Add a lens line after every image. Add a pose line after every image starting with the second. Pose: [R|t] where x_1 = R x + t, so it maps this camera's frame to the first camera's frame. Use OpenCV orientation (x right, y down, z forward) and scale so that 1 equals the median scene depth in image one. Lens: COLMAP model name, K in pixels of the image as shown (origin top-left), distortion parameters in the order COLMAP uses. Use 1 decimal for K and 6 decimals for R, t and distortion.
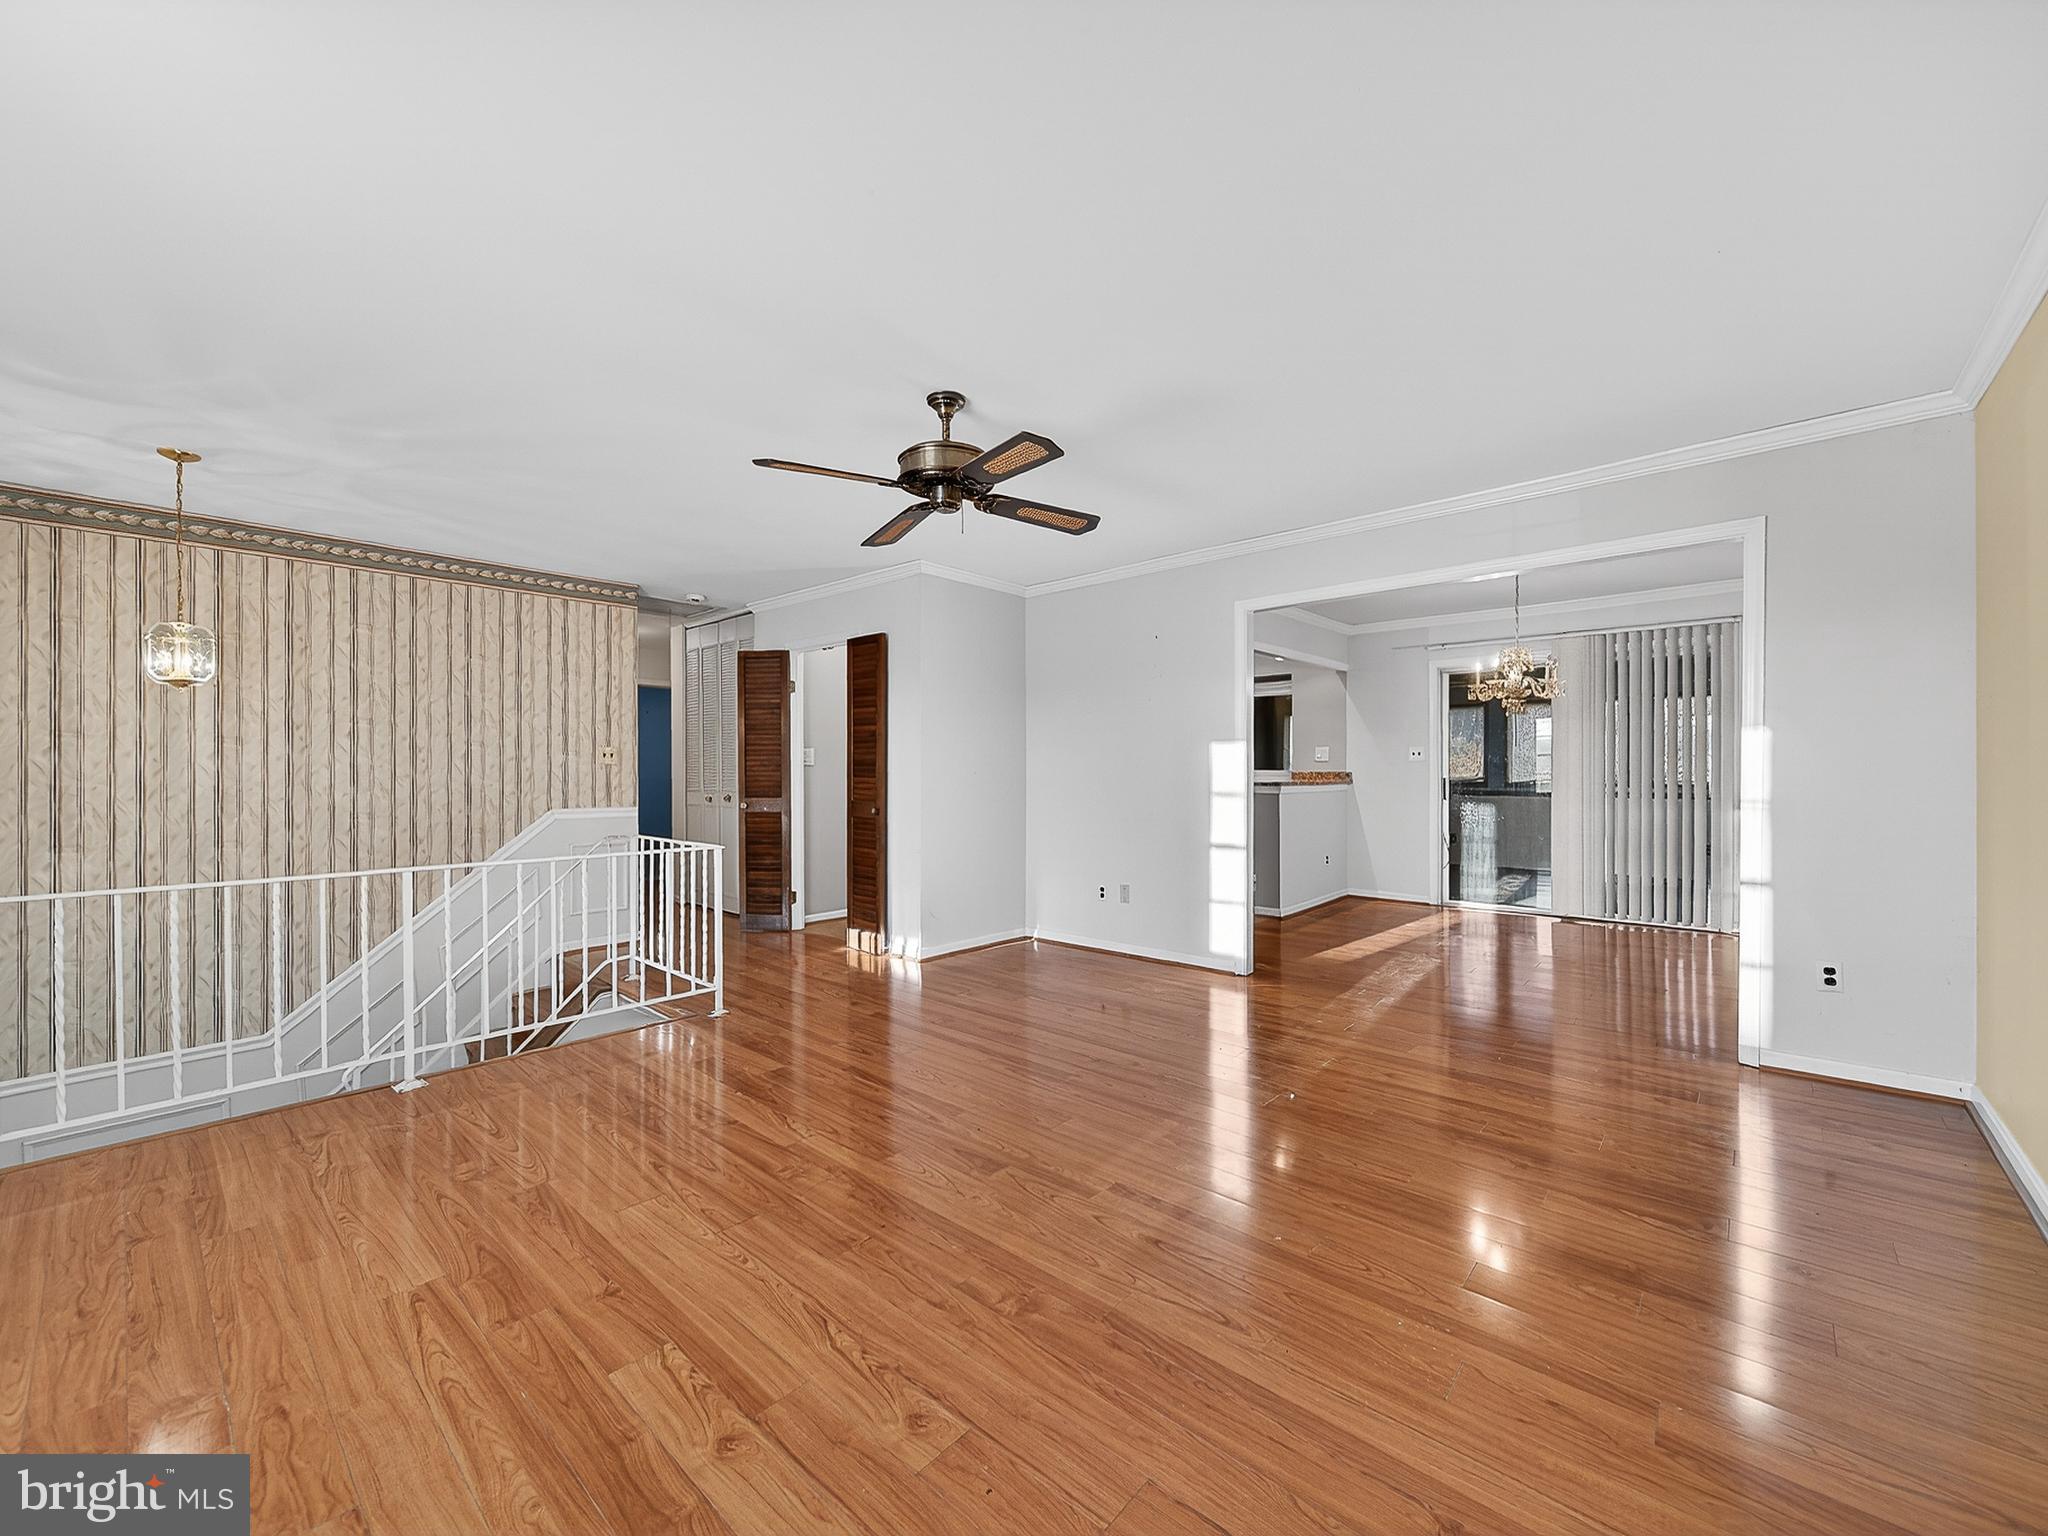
lens RADIAL K [[806.5, 0, 1015.1], [0, 806.5, 771.1], [0, 0, 1]] dist [-0.001241, -0.000486]
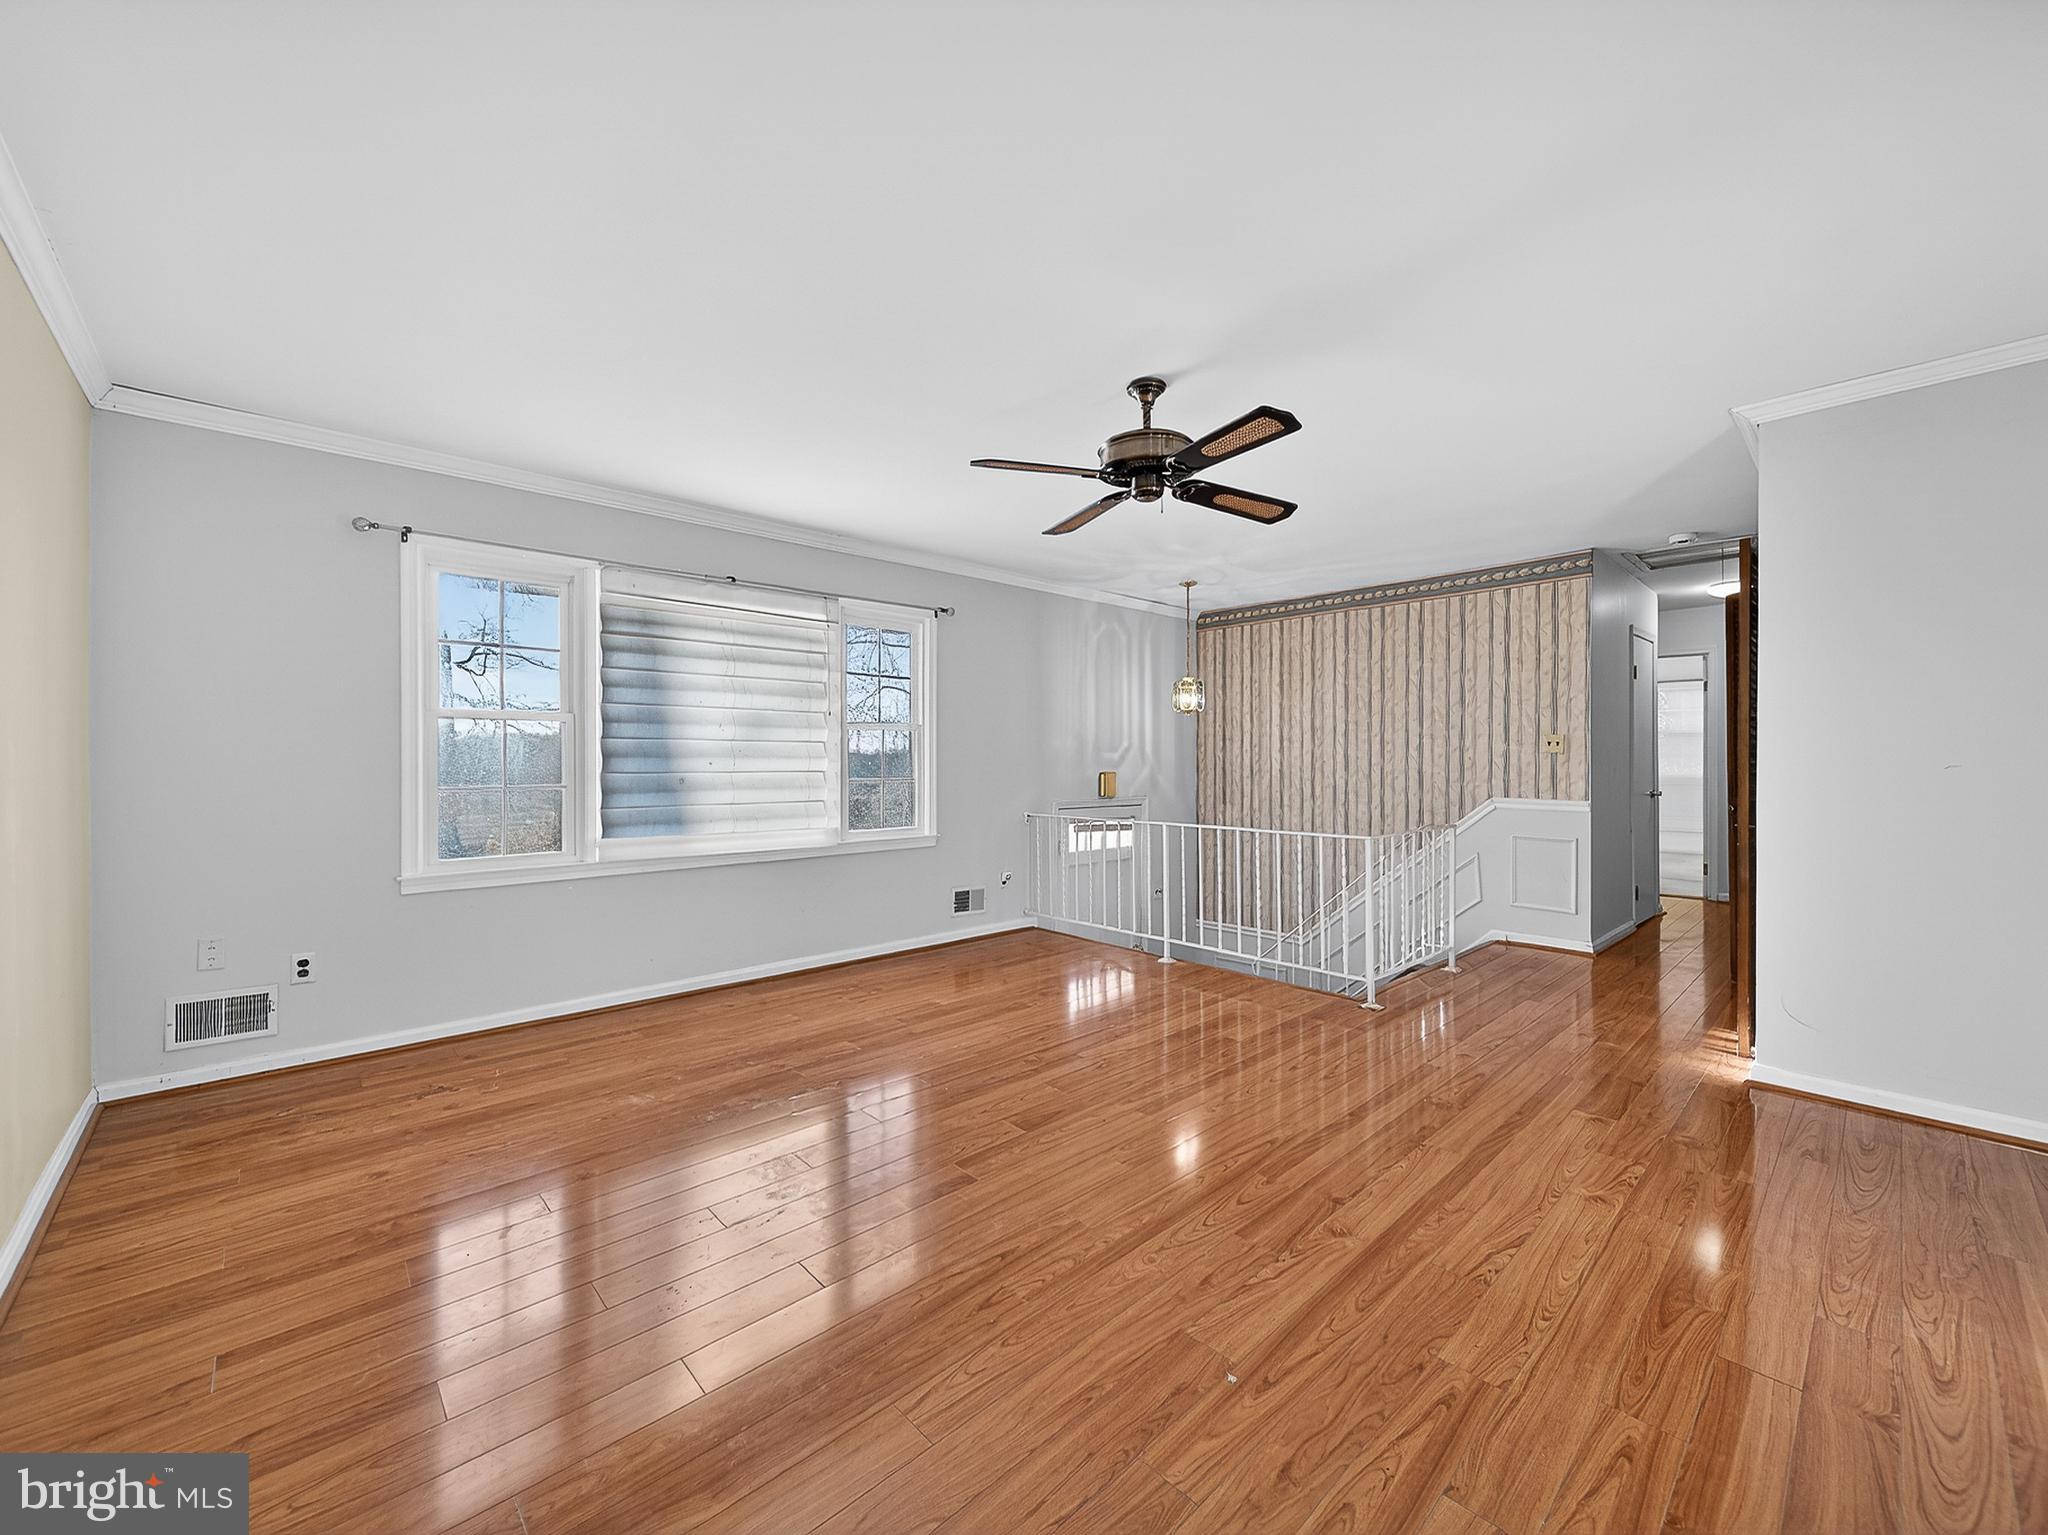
lens RADIAL K [[806.5, 0, 1039.0], [0, 806.5, 764.1], [0, 0, 1]] dist [-0.001241, -0.000486]
pose [[-0.078904, 0.007396, -0.996855, 0.536293], [0.002563, 0.999971, 0.007216, -0.004591], [0.996879, -0.001985, -0.078921, 0.554861]]
